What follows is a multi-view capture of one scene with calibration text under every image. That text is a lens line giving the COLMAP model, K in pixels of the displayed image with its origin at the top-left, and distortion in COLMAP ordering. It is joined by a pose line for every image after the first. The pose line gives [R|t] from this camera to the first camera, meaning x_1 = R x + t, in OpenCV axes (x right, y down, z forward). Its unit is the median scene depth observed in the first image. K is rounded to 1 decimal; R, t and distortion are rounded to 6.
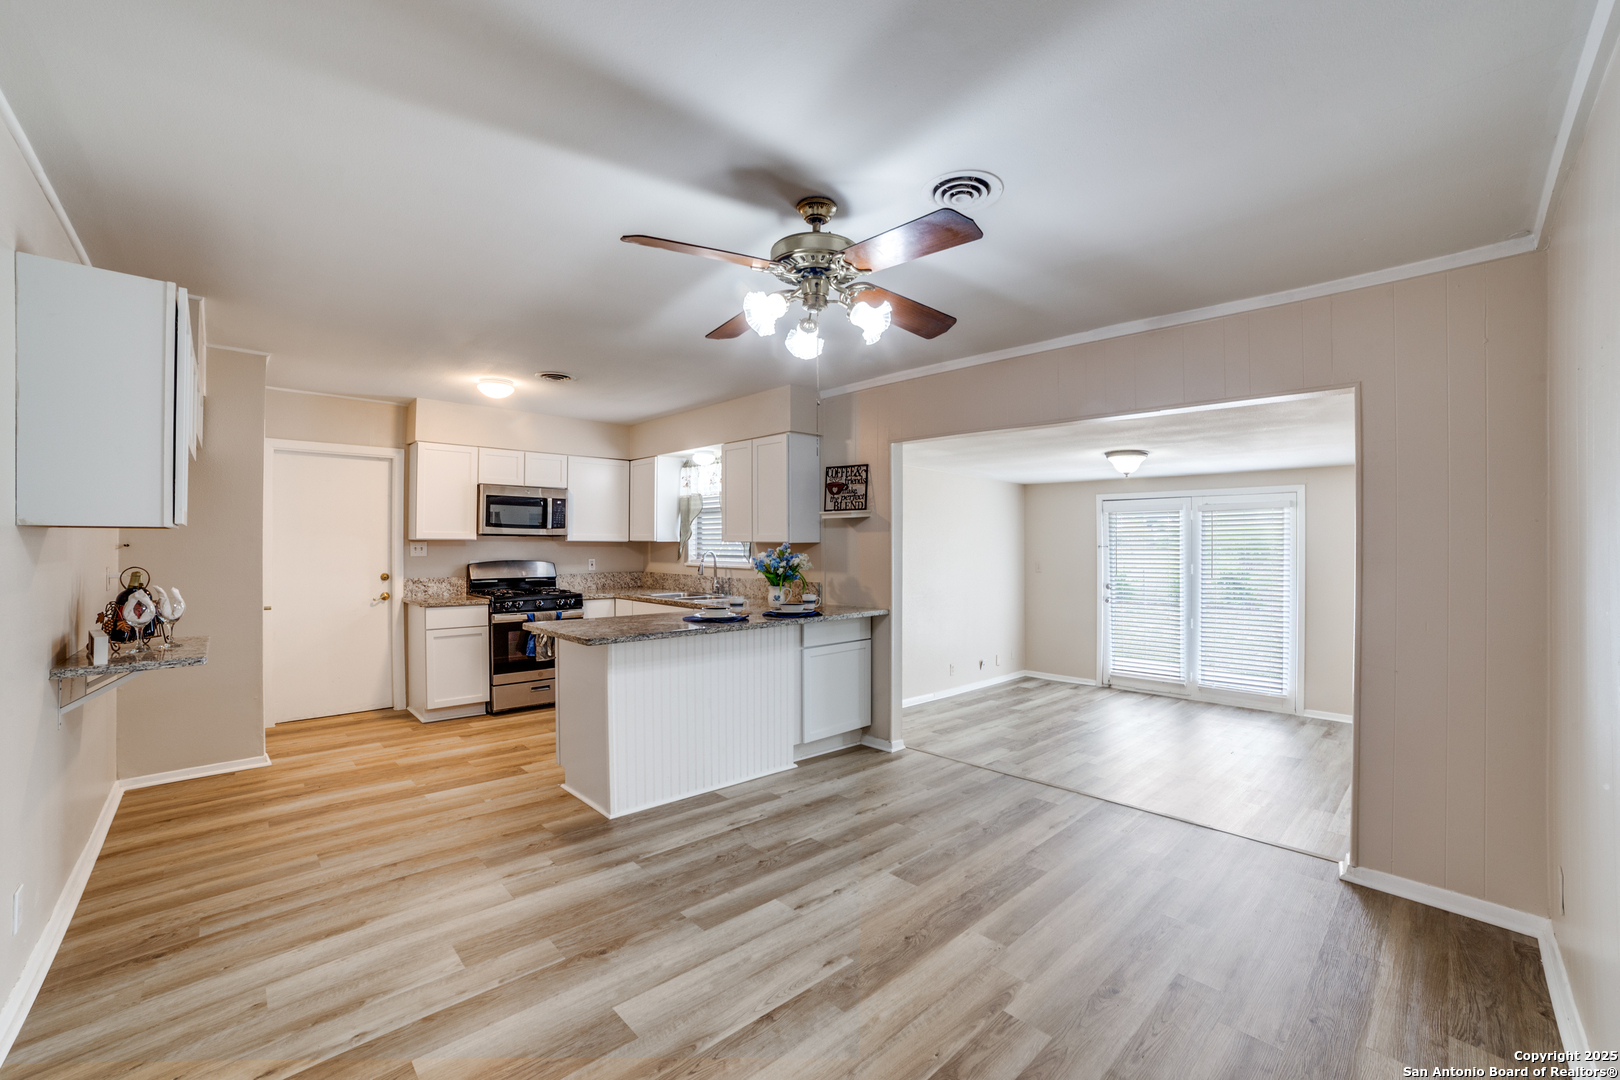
lens RADIAL K [[660.2, 0, 802.8], [0, 660.2, 537.1], [0, 0, 1]] dist [-0.105838, 0.036391]
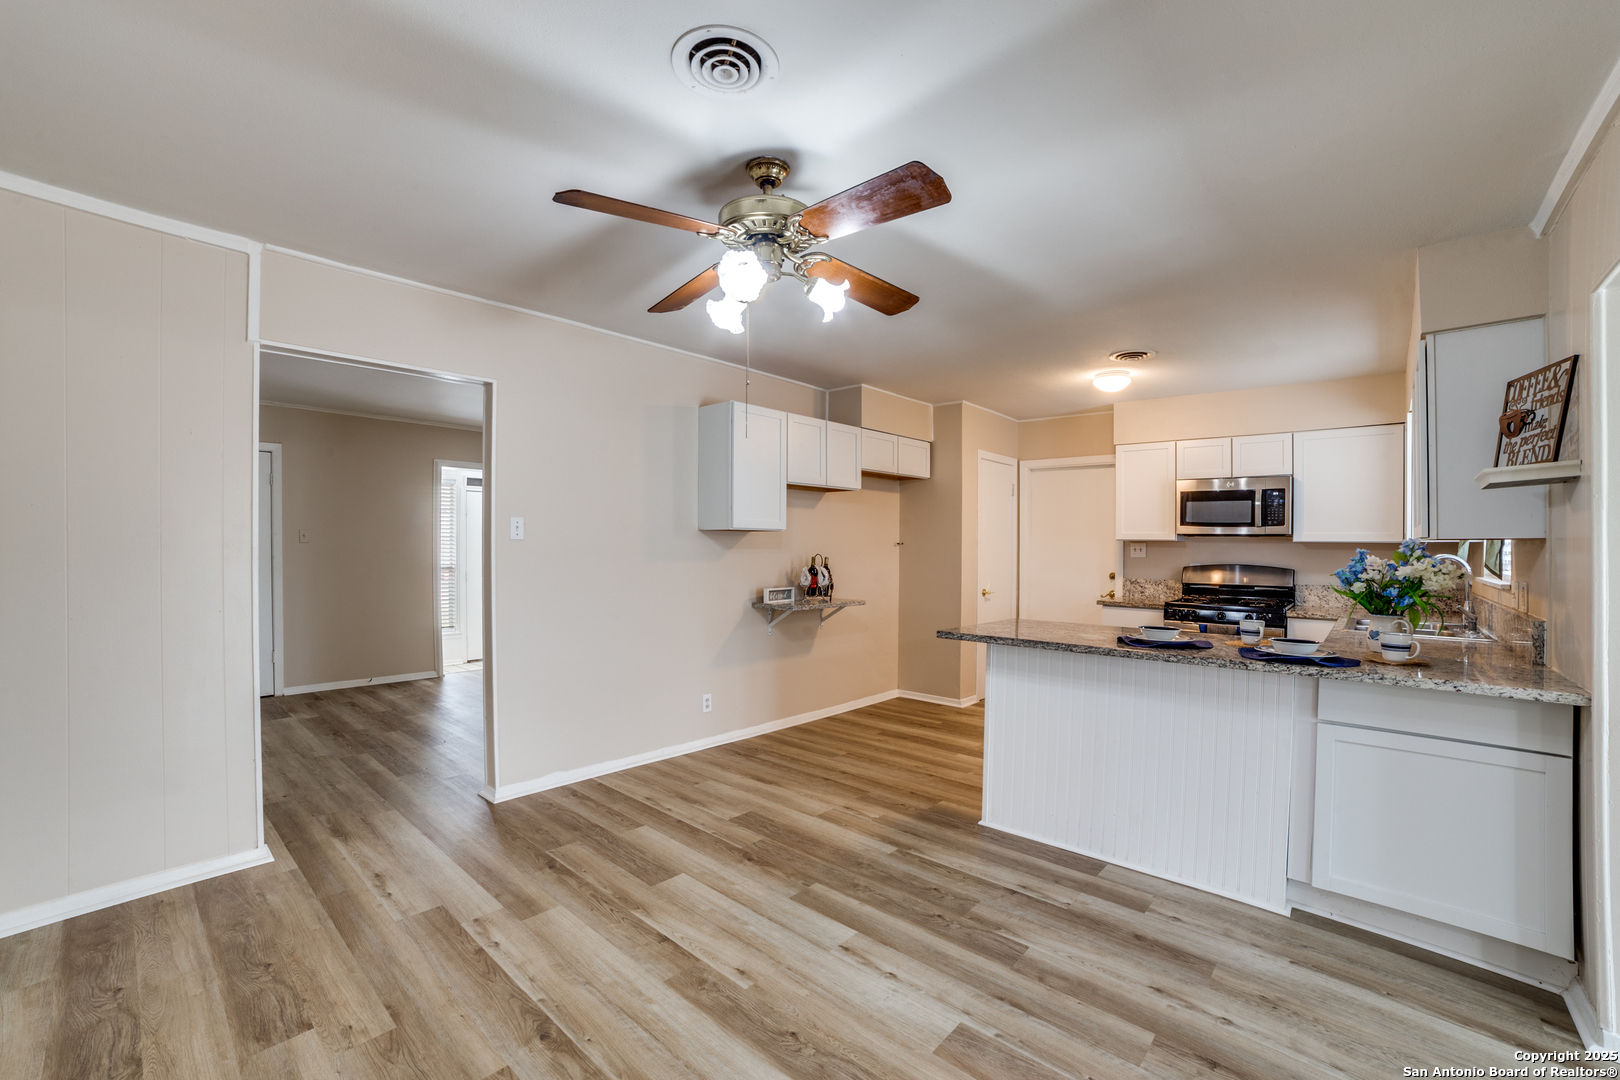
lens RADIAL K [[671.5, 0, 817.6], [0, 671.5, 554.0], [0, 0, 1]] dist [-0.118375, 0.040410]
pose [[0.091752, 0.010818, -0.995723, 0.448156], [0.000559, 0.999940, 0.010916, 0.015425], [0.995782, -0.001559, 0.091741, 0.458102]]
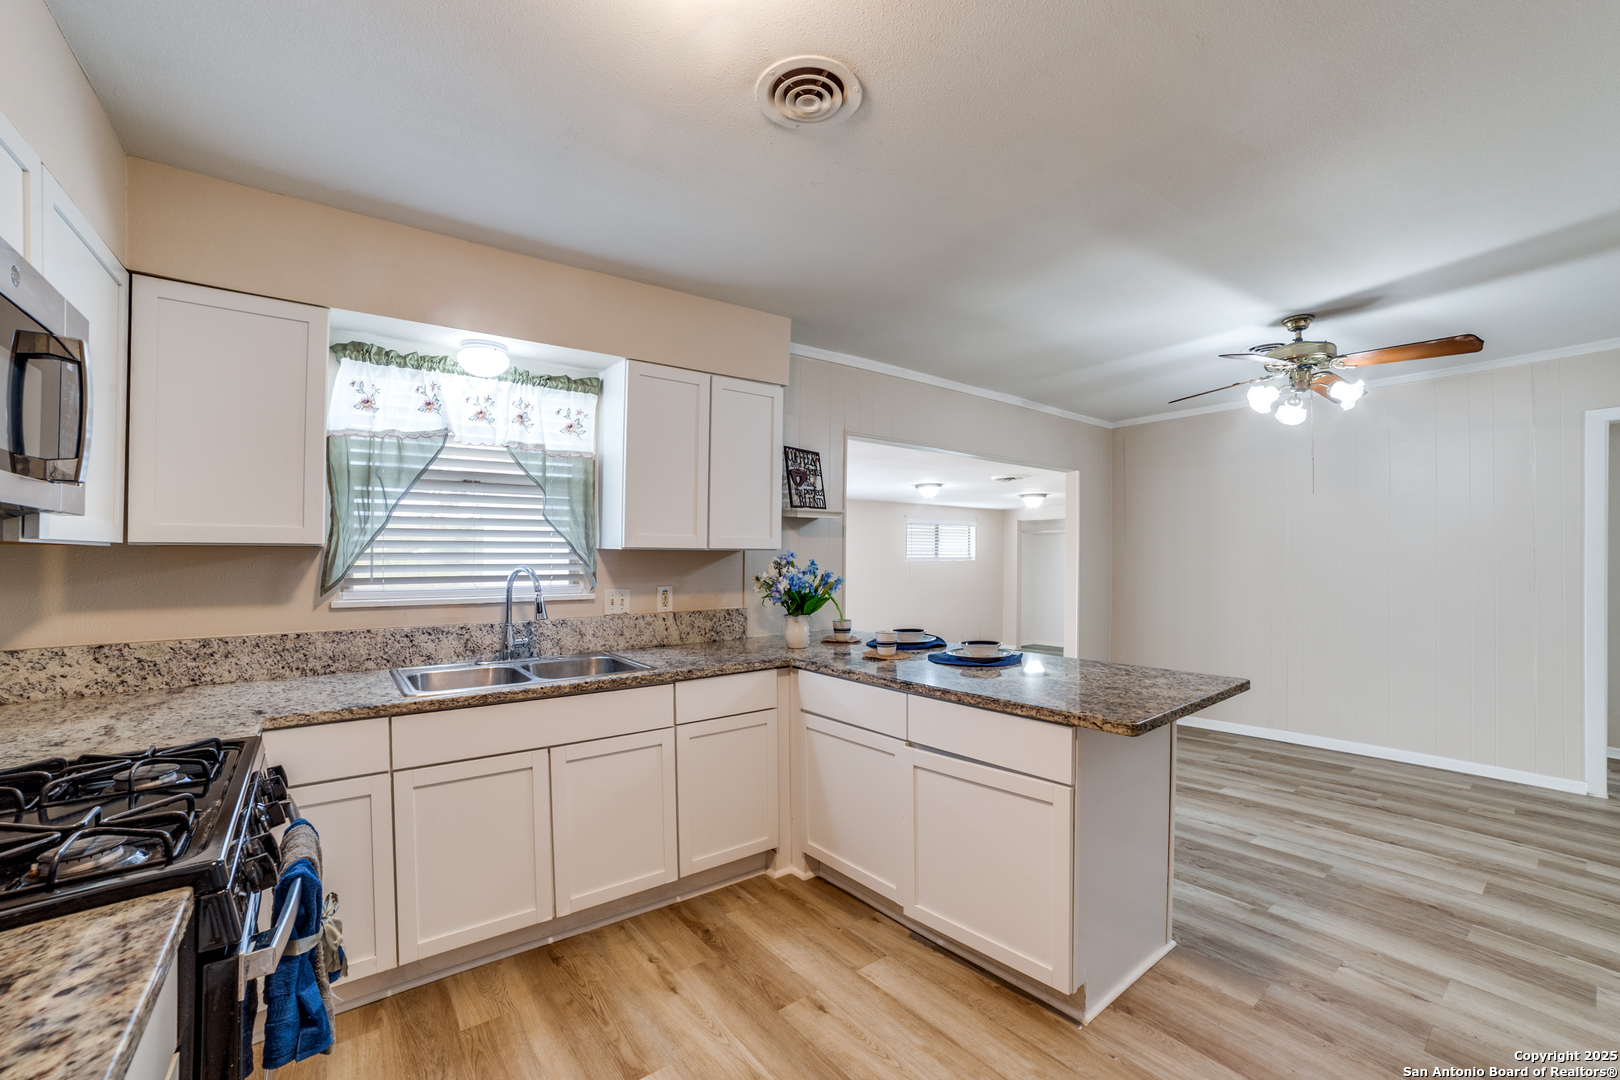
lens RADIAL K [[667.1, 0, 817.6], [0, 667.1, 542.6], [0, 0, 1]] dist [-0.110878, 0.039777]
pose [[0.094938, 0.012523, 0.995404, -0.698631], [-0.007742, 0.999900, -0.011841, 0.008766], [-0.995453, -0.006582, 0.095025, 0.907517]]
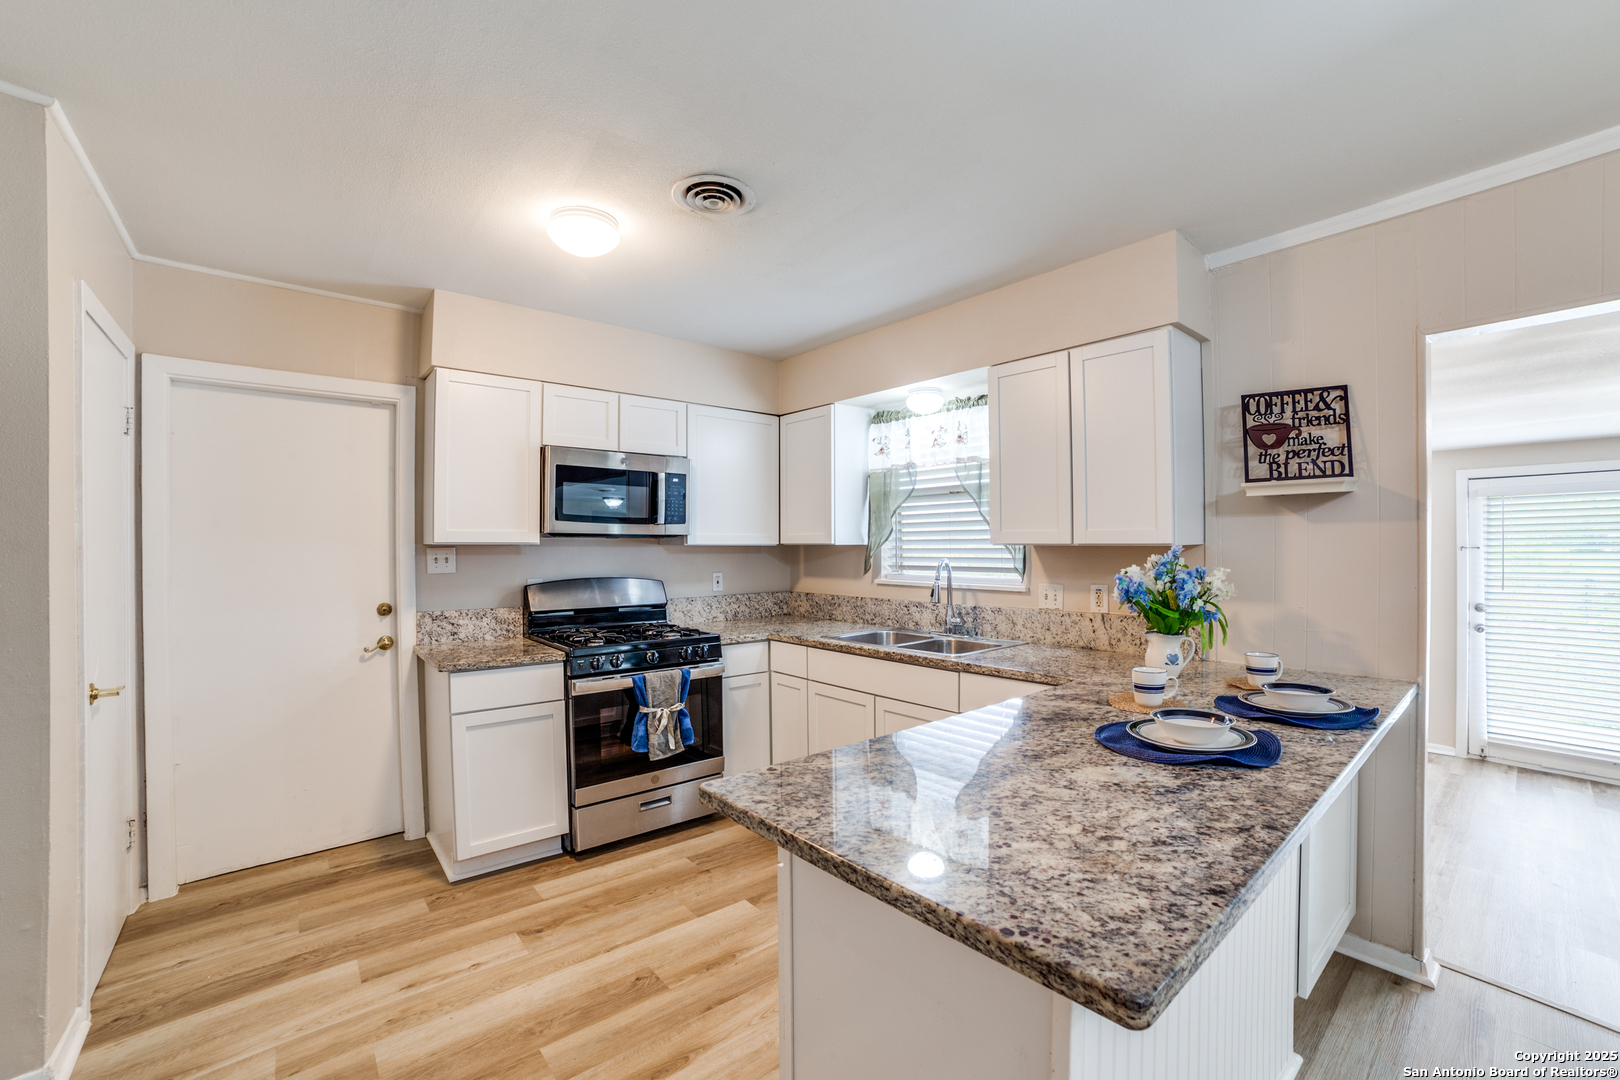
lens RADIAL K [[667.1, 0, 817.6], [0, 667.1, 542.6], [0, 0, 1]] dist [-0.110878, 0.039777]
pose [[0.998774, -0.006673, -0.049058, -0.270416], [0.006863, 0.999970, 0.003695, 0.003057], [0.049032, -0.004027, 0.998789, 0.502571]]
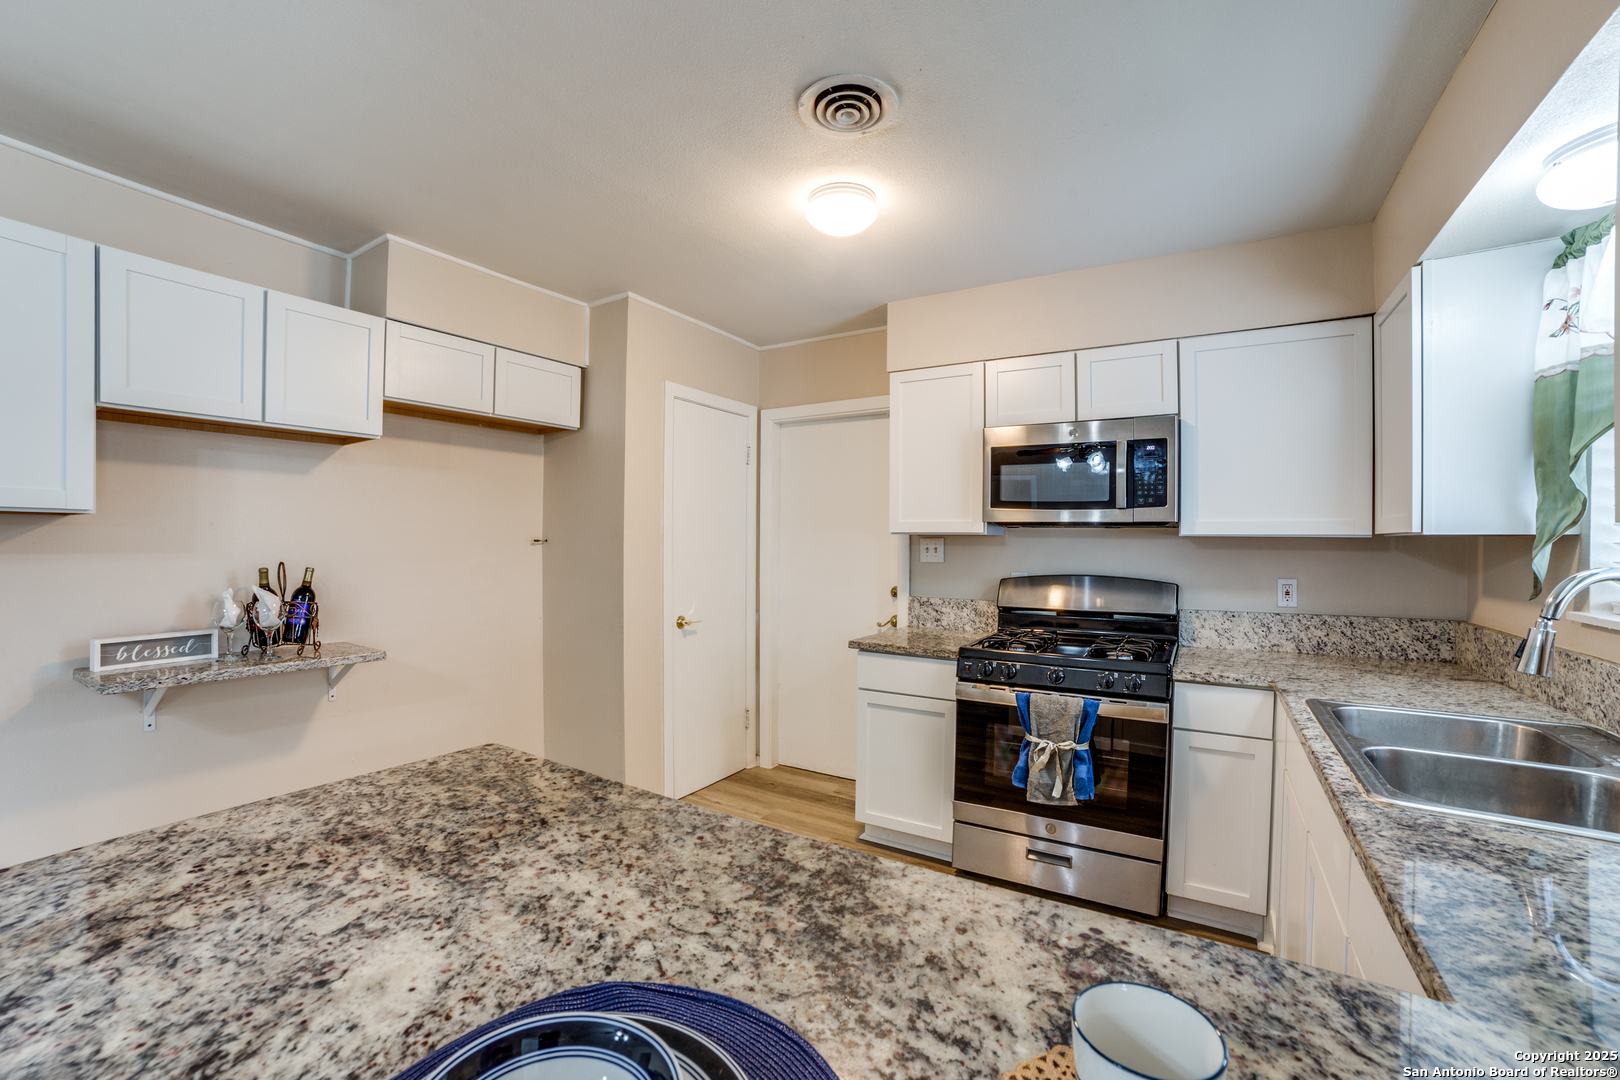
lens RADIAL K [[671.5, 0, 817.6], [0, 671.5, 554.0], [0, 0, 1]] dist [-0.118375, 0.040410]
pose [[0.262624, 0.014768, -0.964785, -0.012435], [0.002447, 0.999869, 0.015971, 0.013595], [0.964895, -0.006555, 0.262553, 0.838500]]
